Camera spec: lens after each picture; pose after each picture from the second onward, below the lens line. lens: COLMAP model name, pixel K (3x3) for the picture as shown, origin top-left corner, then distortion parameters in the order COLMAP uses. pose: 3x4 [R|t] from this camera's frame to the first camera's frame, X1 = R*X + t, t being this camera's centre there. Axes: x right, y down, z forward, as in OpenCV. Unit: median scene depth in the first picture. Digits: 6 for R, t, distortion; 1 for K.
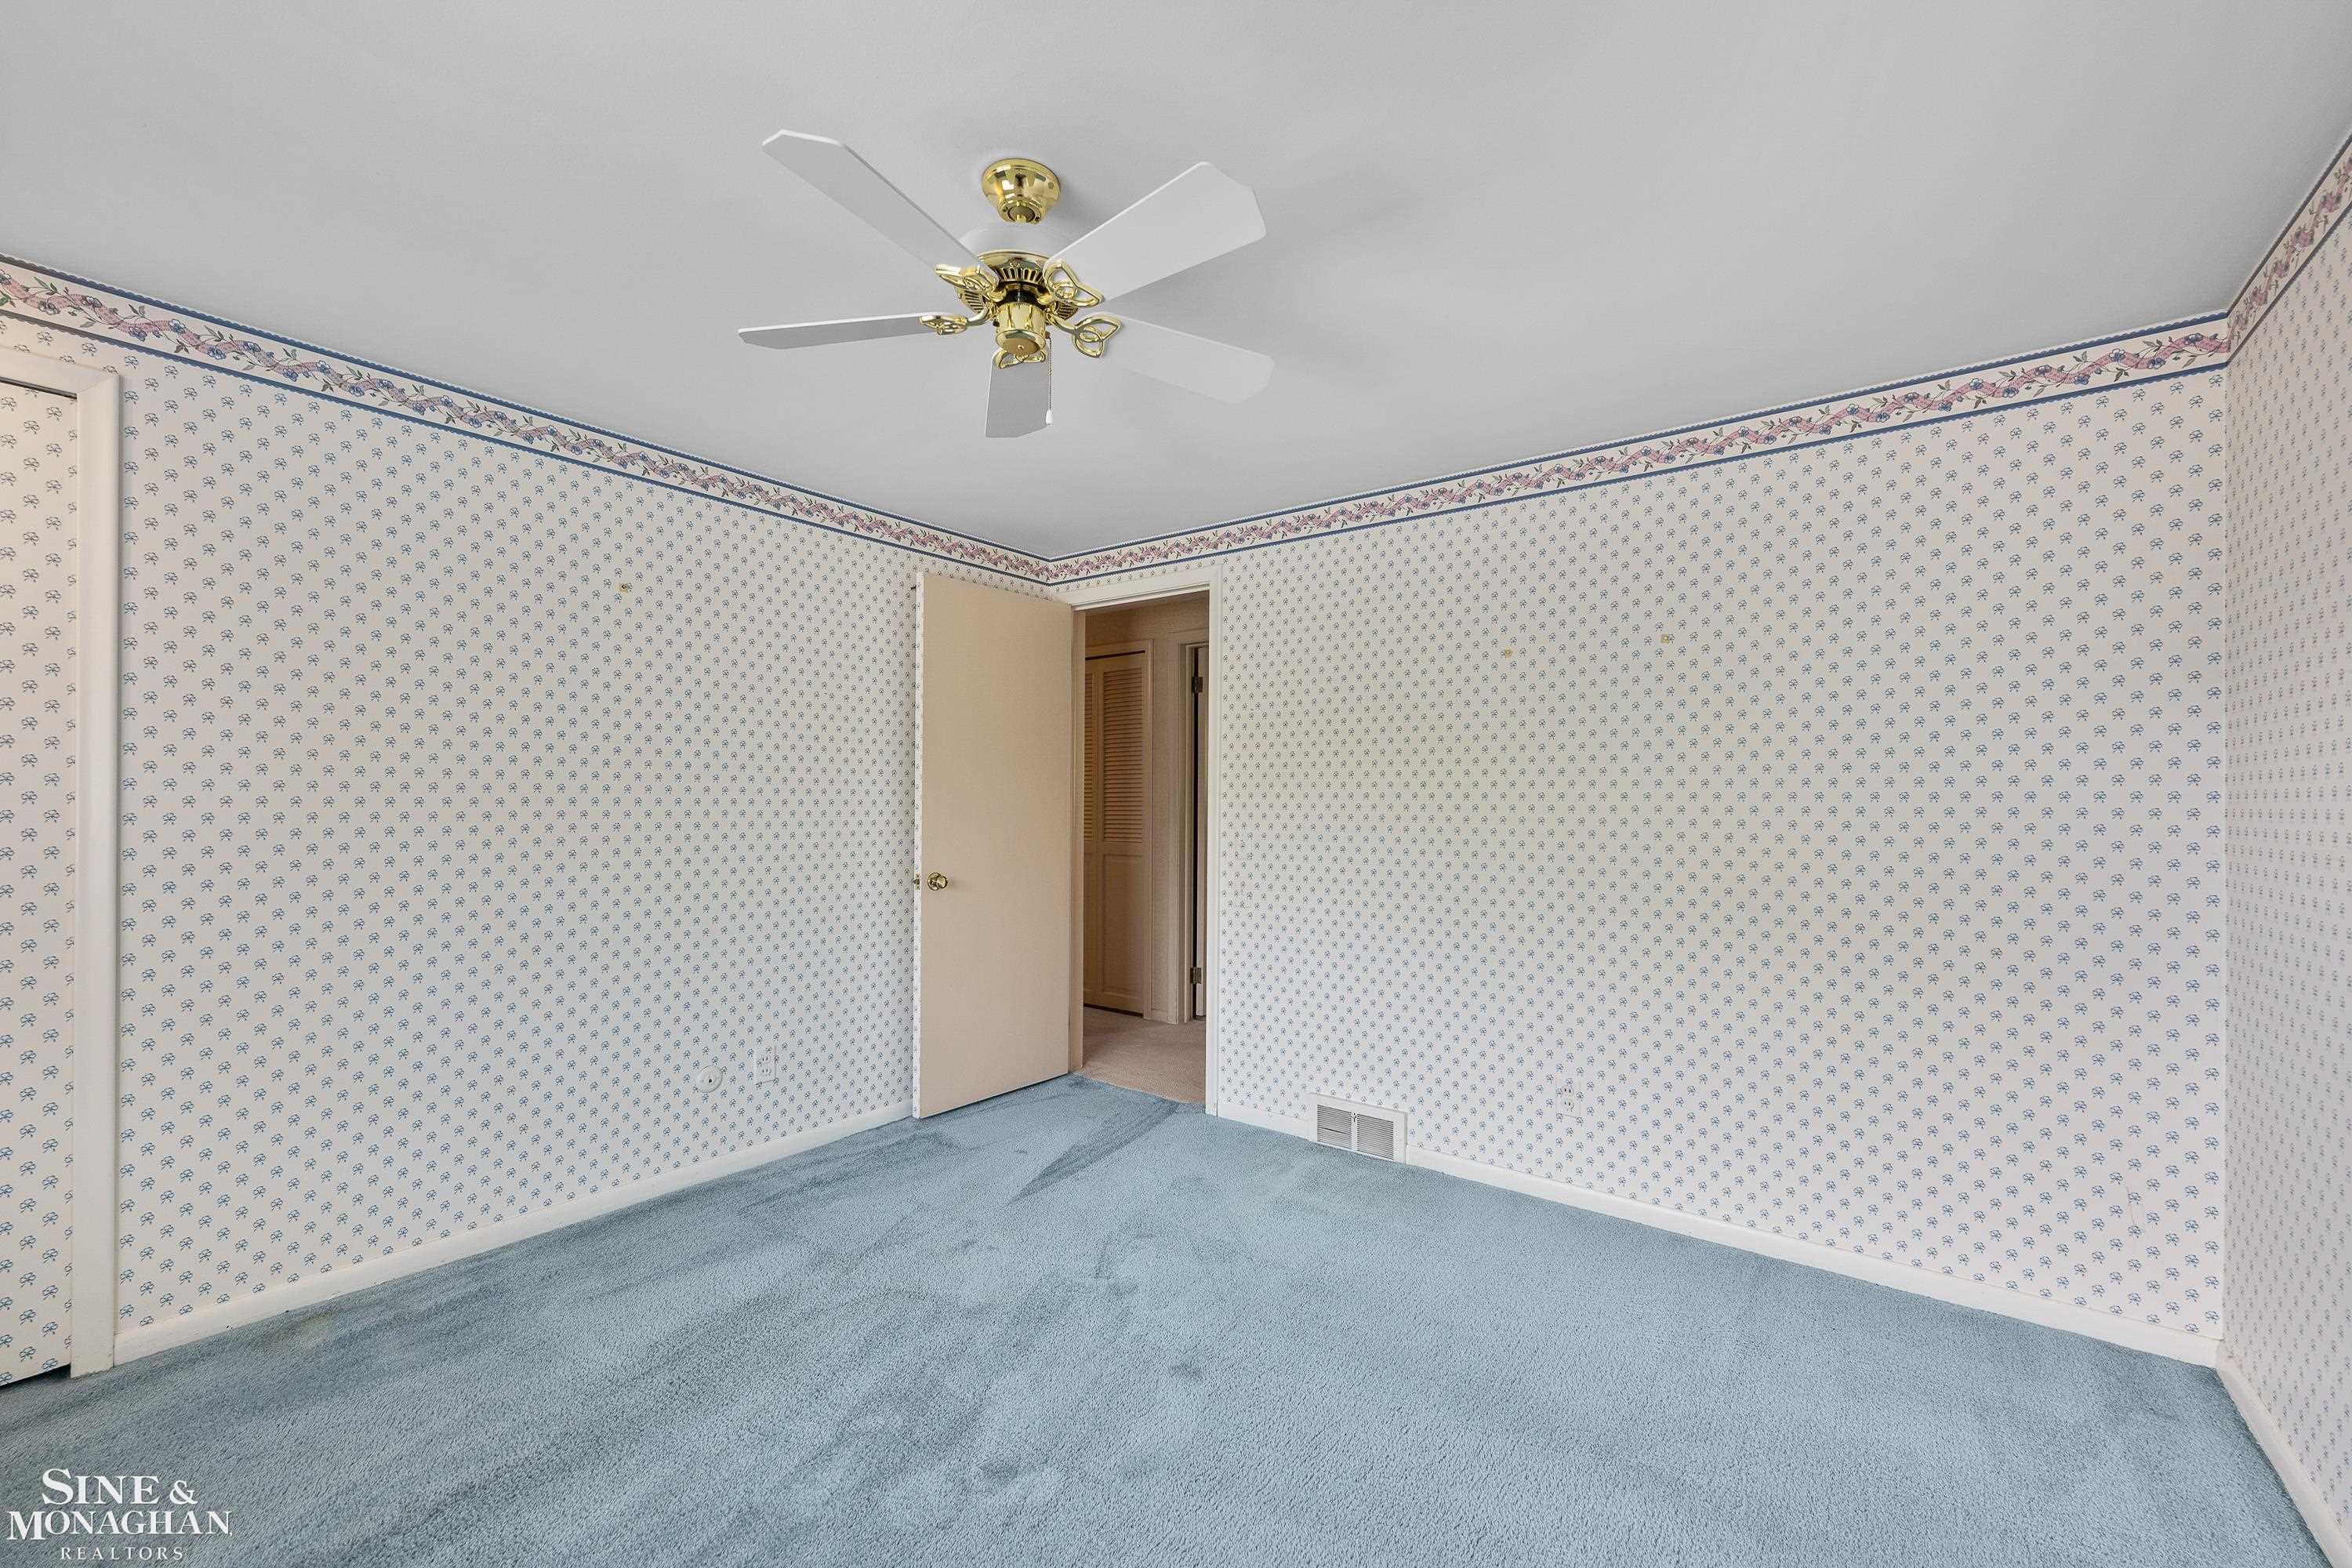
lens RADIAL K [[955.8, 0, 1227.5], [0, 955.8, 802.3], [0, 0, 1]] dist [0.000020, 0.000348]
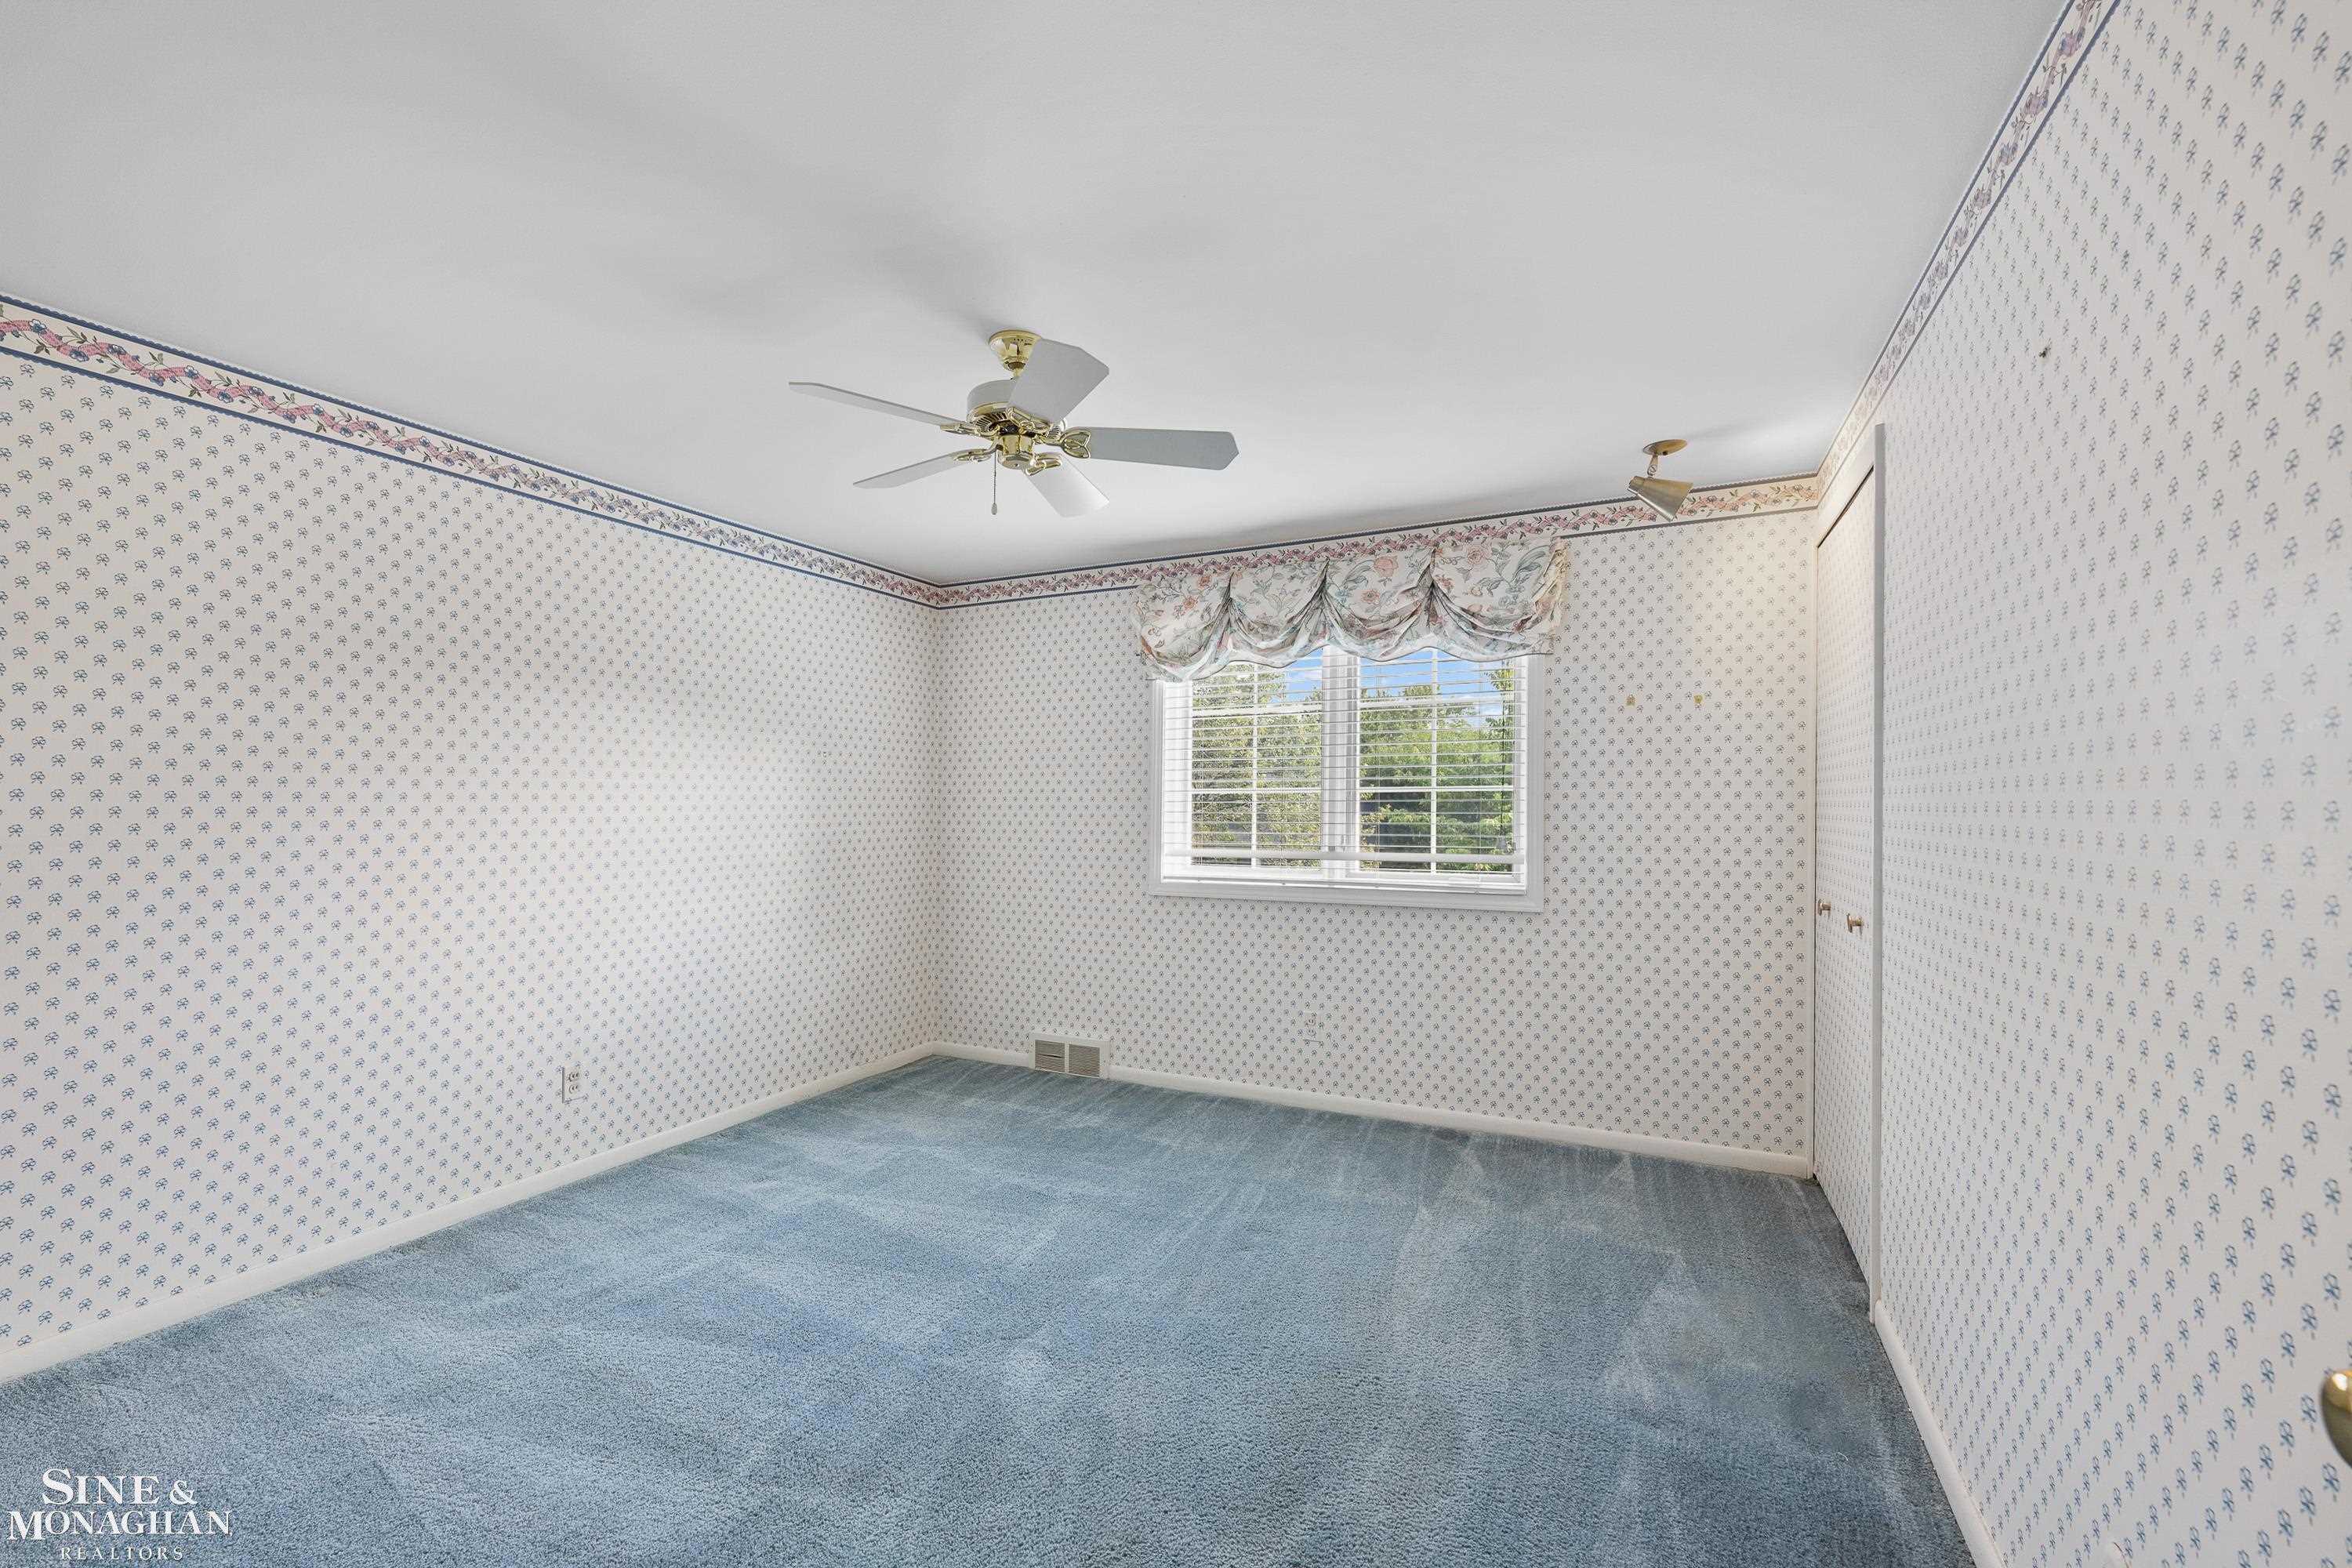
lens RADIAL K [[955.8, 0, 1181.8], [0, 955.8, 804.7], [0, 0, 1]] dist [0.000020, 0.000348]
pose [[0.986202, -0.007651, 0.165372, -0.097492], [0.007643, 0.999971, 0.000685, -0.000406], [-0.165372, 0.000589, 0.986231, -0.139400]]
